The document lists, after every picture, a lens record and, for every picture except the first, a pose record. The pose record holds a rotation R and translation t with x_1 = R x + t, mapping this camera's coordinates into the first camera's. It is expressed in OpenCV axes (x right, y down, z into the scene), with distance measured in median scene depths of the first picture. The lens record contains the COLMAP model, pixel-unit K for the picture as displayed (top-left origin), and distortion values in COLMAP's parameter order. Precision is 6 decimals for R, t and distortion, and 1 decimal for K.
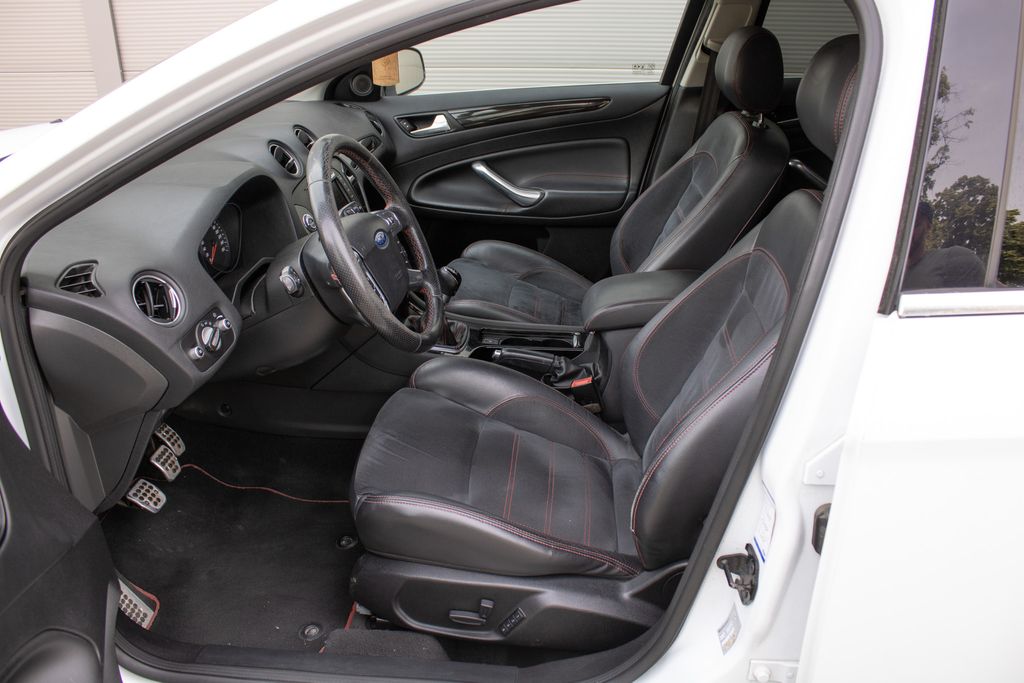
lens RADIAL K [[844.2, 0, 512.0], [0, 844.2, 341.5], [0, 0, 1]] dist [-0.169150, 0.141997]
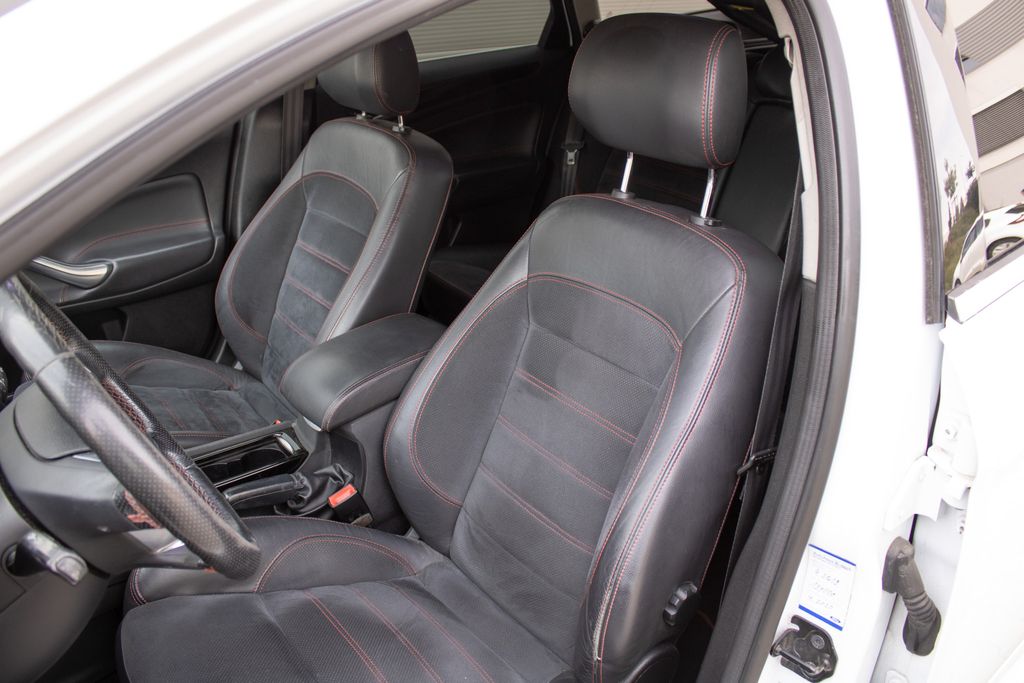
lens RADIAL K [[844.2, 0, 512.0], [0, 844.2, 341.5], [0, 0, 1]] dist [-0.169150, 0.141997]
pose [[0.739813, -0.283911, 0.609976, -0.186723], [0.279348, 0.954387, 0.105407, -0.101043], [-0.612079, 0.092414, 0.785378, 0.244794]]
